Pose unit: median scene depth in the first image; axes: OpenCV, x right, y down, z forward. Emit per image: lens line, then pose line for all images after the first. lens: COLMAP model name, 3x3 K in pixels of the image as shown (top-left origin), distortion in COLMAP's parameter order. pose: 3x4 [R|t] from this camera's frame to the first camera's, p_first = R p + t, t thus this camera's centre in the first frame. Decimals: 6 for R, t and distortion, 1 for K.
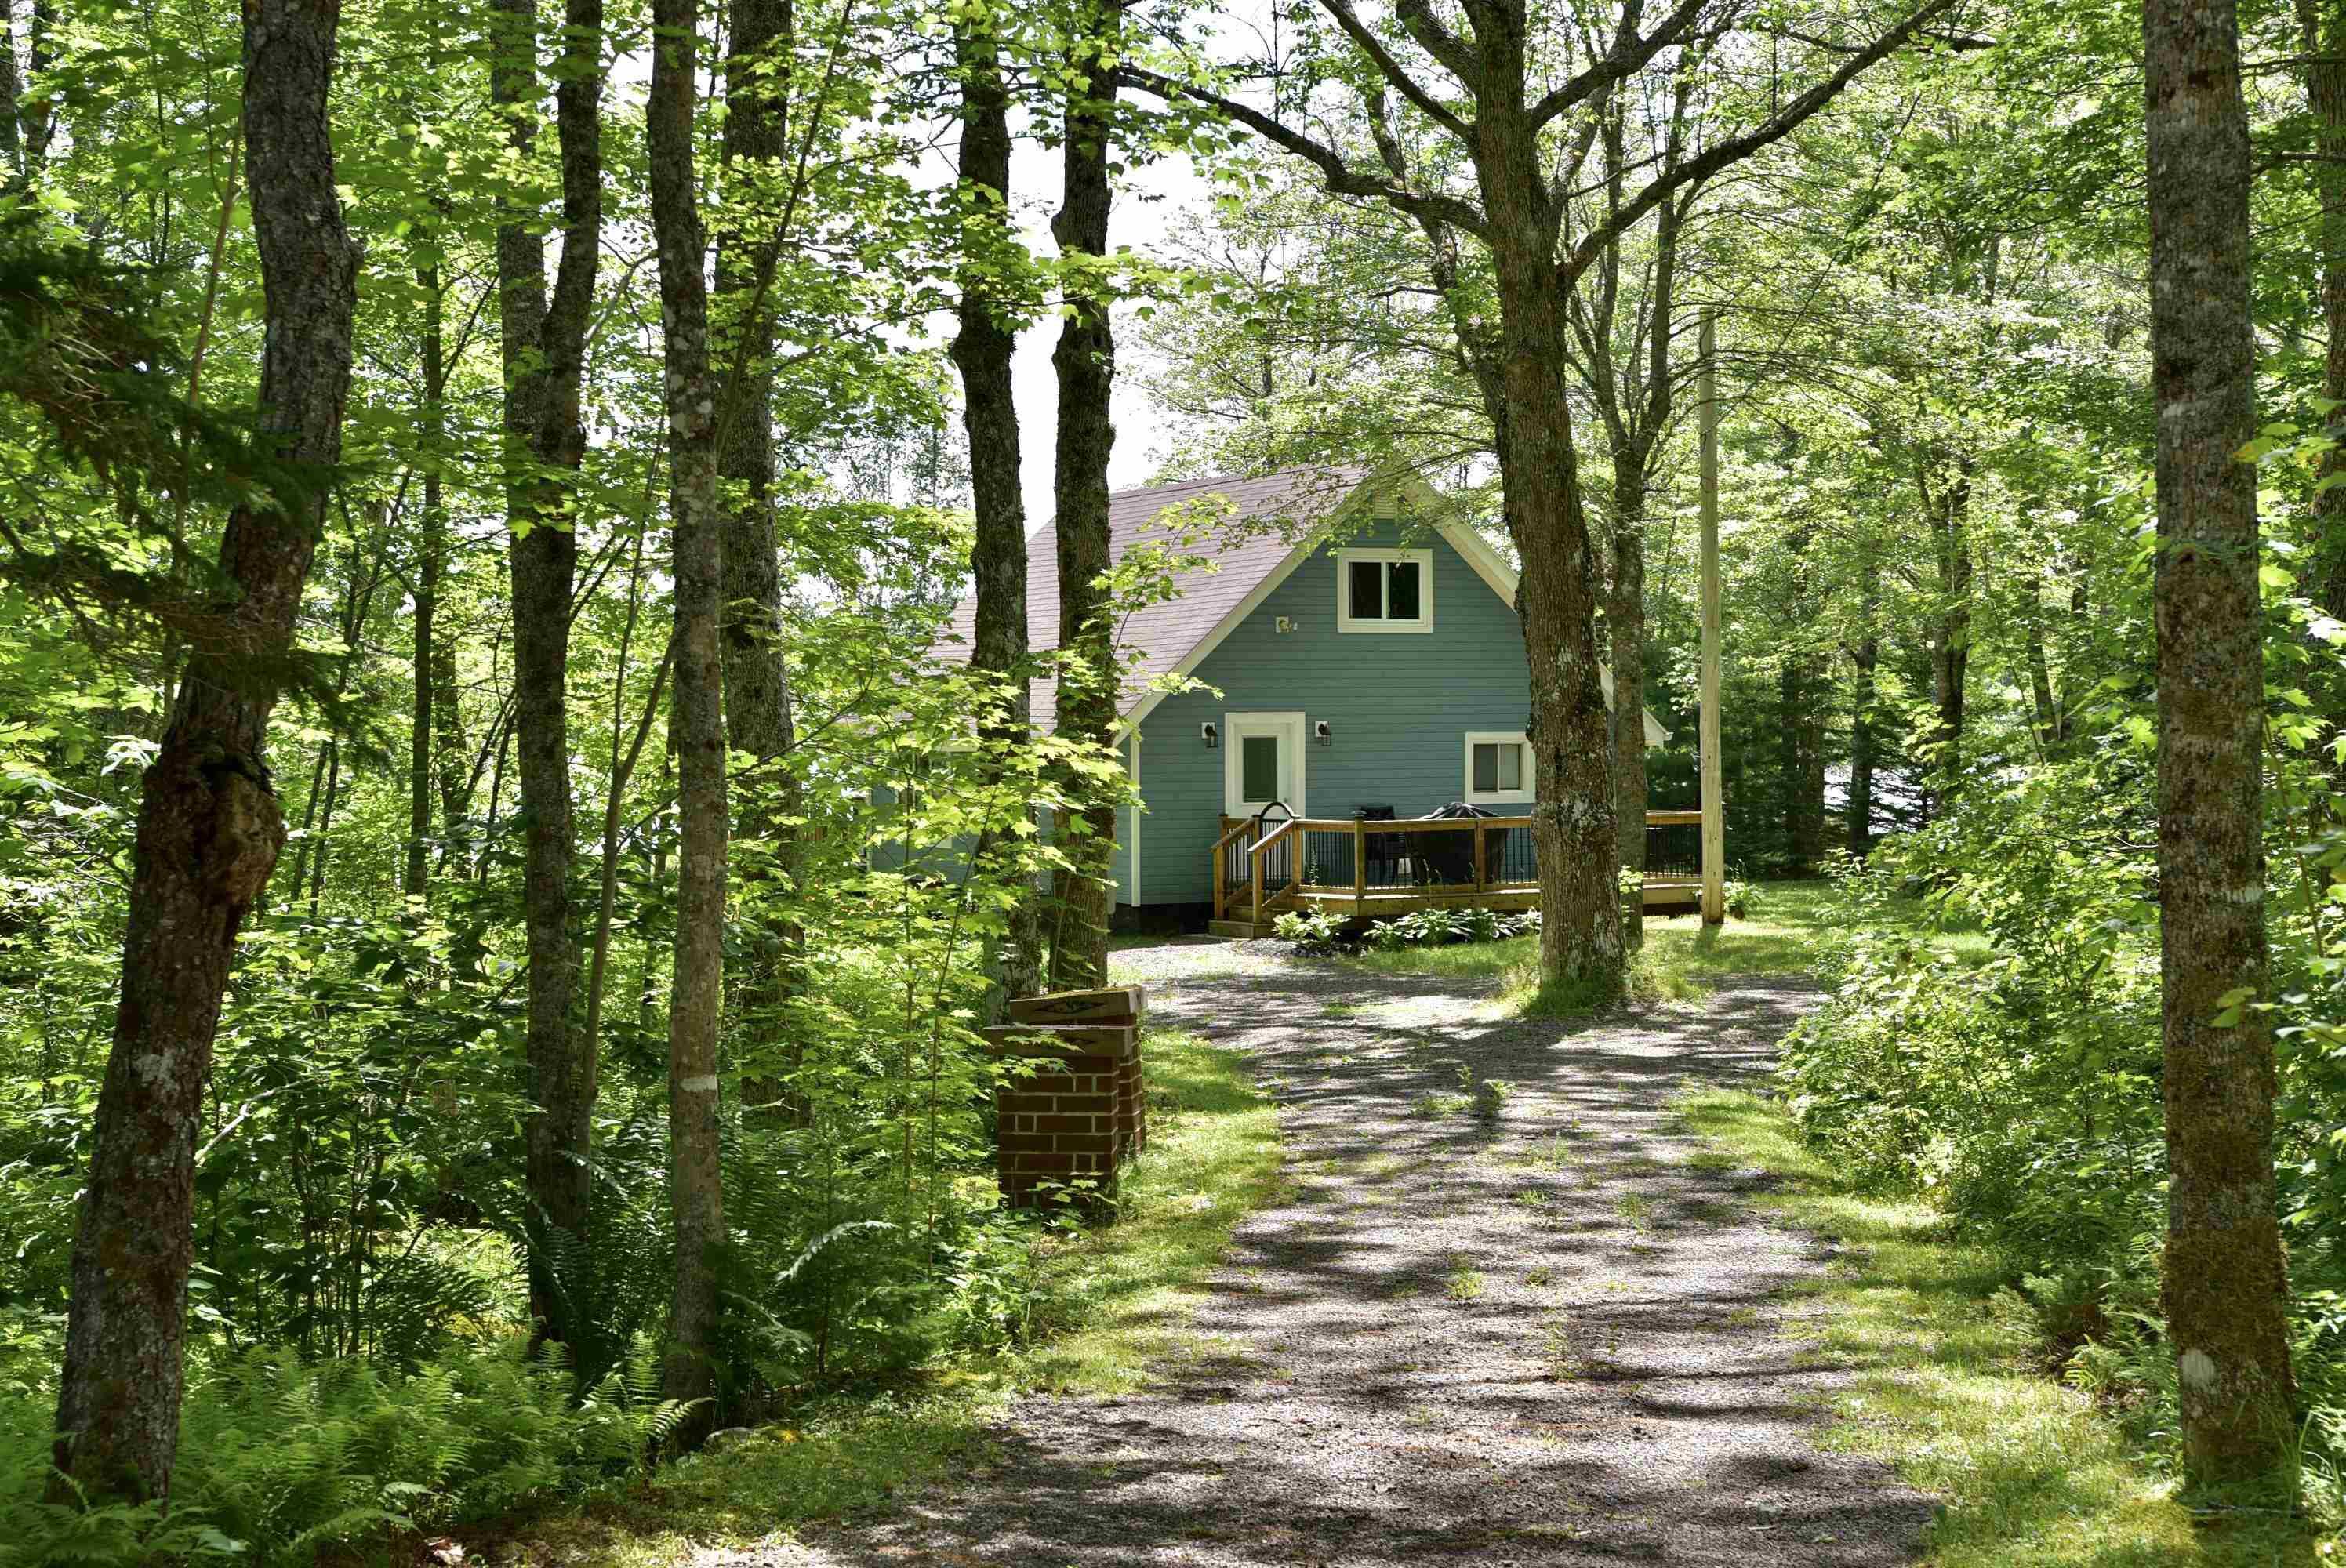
lens RADIAL K [[3332.8, 0, 1173.2], [0, 3332.8, 772.3], [0, 0, 1]] dist [0.127337, 0.000000]
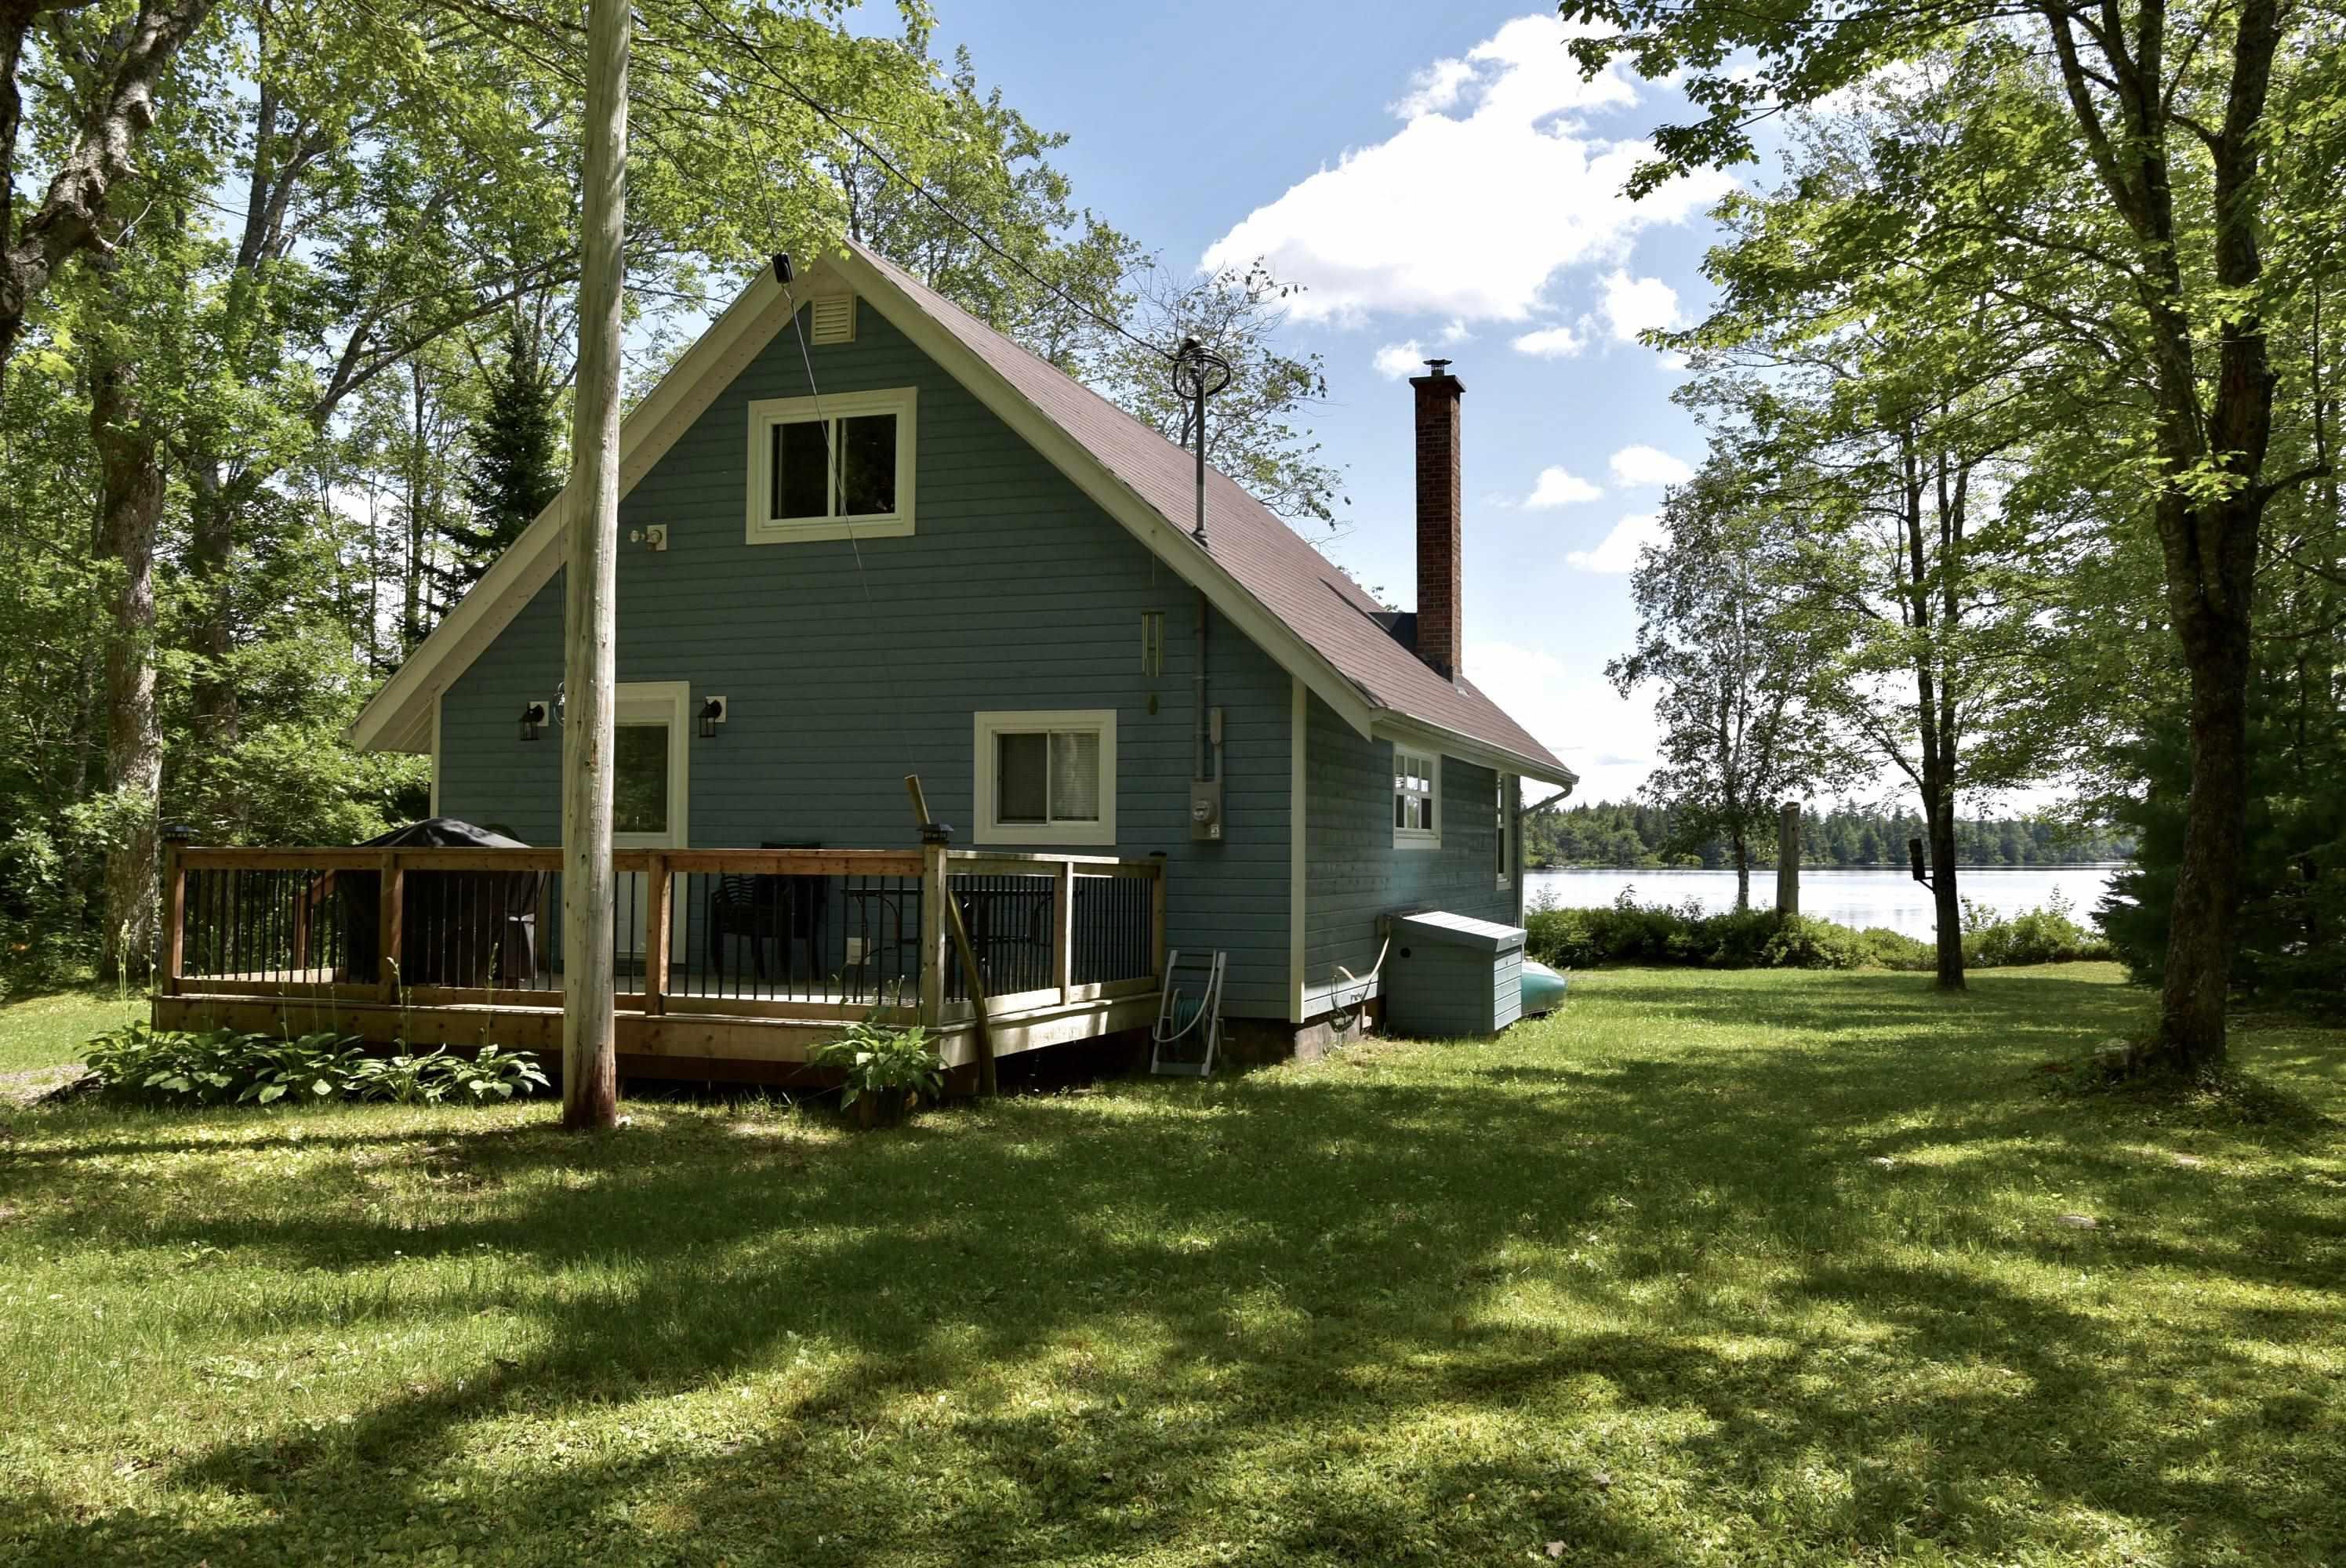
lens RADIAL K [[1871.8, 0, 1171.4], [0, 1871.8, 791.2], [0, 0, 1]] dist [-0.083979, 0.075059]
pose [[0.704262, -0.014013, -0.709801, 0.537969], [-0.024391, 0.998737, -0.043917, 0.022353], [0.709521, 0.048242, 0.703032, 1.330644]]
